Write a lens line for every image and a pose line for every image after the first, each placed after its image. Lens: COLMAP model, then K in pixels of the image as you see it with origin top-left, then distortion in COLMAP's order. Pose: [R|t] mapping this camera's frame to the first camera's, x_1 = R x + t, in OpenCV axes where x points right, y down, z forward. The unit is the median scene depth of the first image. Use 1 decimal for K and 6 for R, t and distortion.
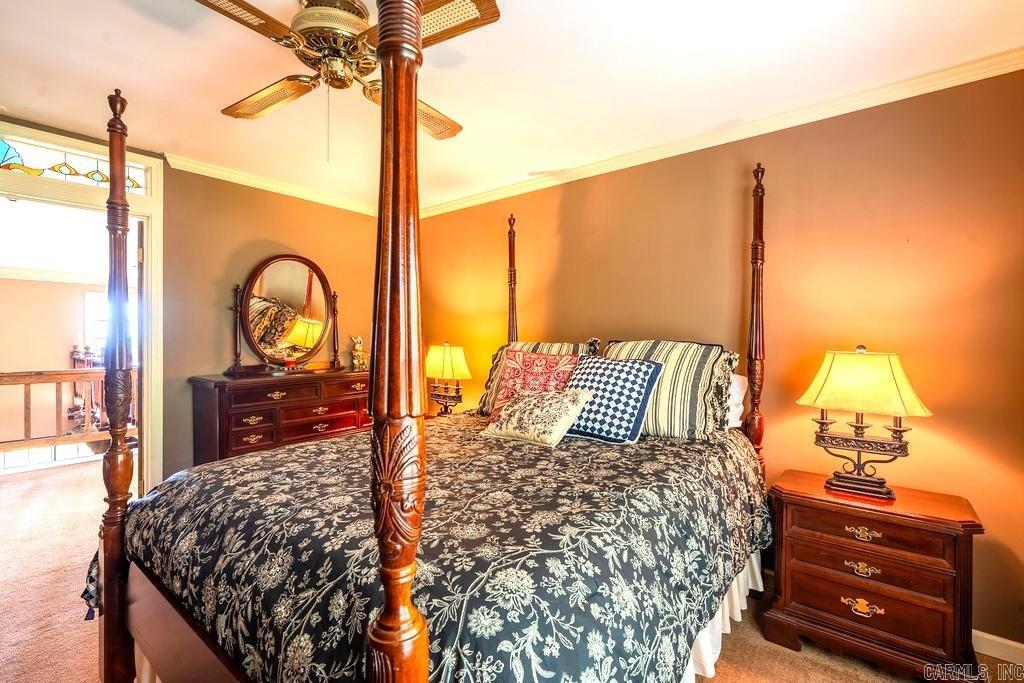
lens RADIAL K [[455.5, 0, 515.1], [0, 455.5, 348.1], [0, 0, 1]] dist [-0.002767, 0.001705]
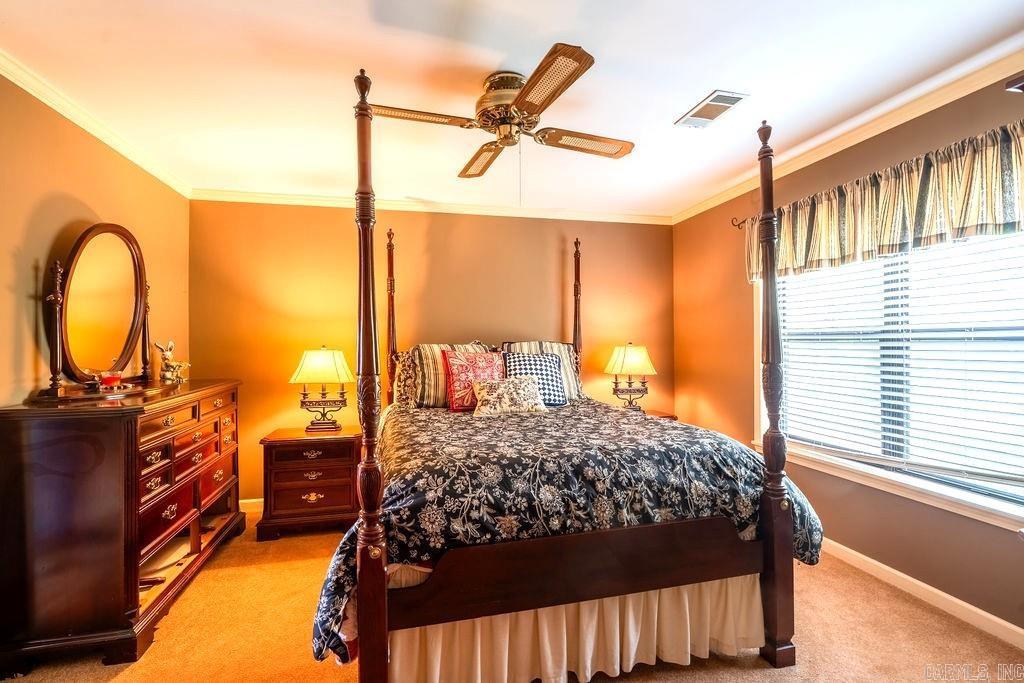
lens RADIAL K [[455.5, 0, 514.4], [0, 455.5, 339.5], [0, 0, 1]] dist [-0.002767, 0.001705]
pose [[0.616347, -0.005440, 0.787456, -1.074310], [0.027179, 0.999527, -0.014368, -0.002857], [-0.787006, 0.030258, 0.616203, 0.143862]]
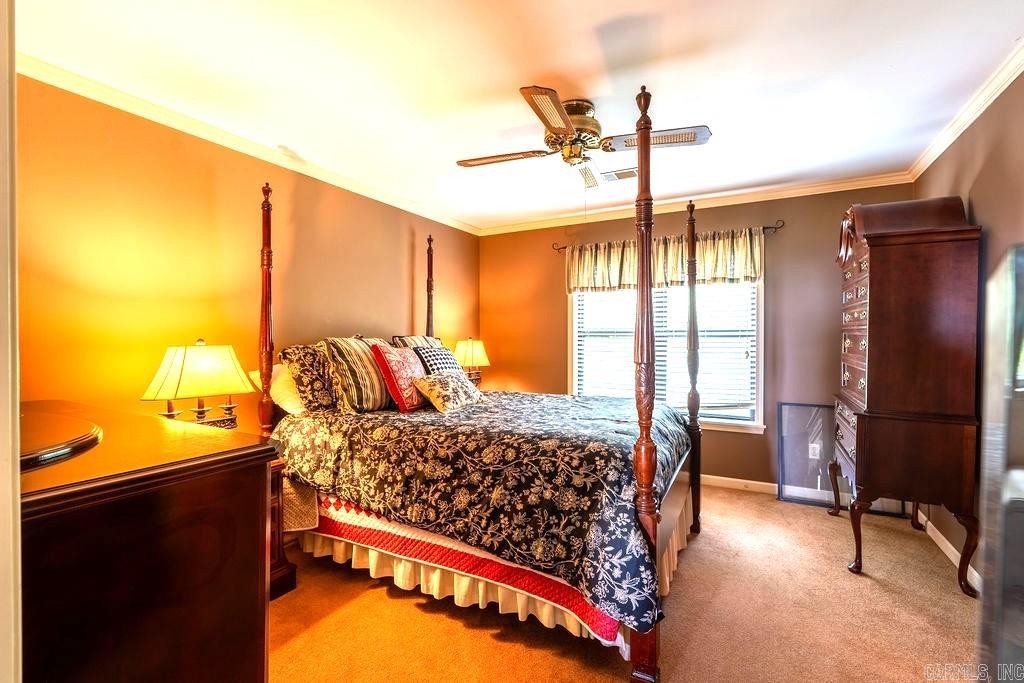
lens RADIAL K [[455.5, 0, 508.4], [0, 455.5, 339.4], [0, 0, 1]] dist [-0.002767, 0.001705]
pose [[-0.175086, -0.010858, 0.984493, -1.389761], [0.021294, 0.999664, 0.014813, -0.022260], [-0.984323, 0.023558, -0.174796, 1.119540]]
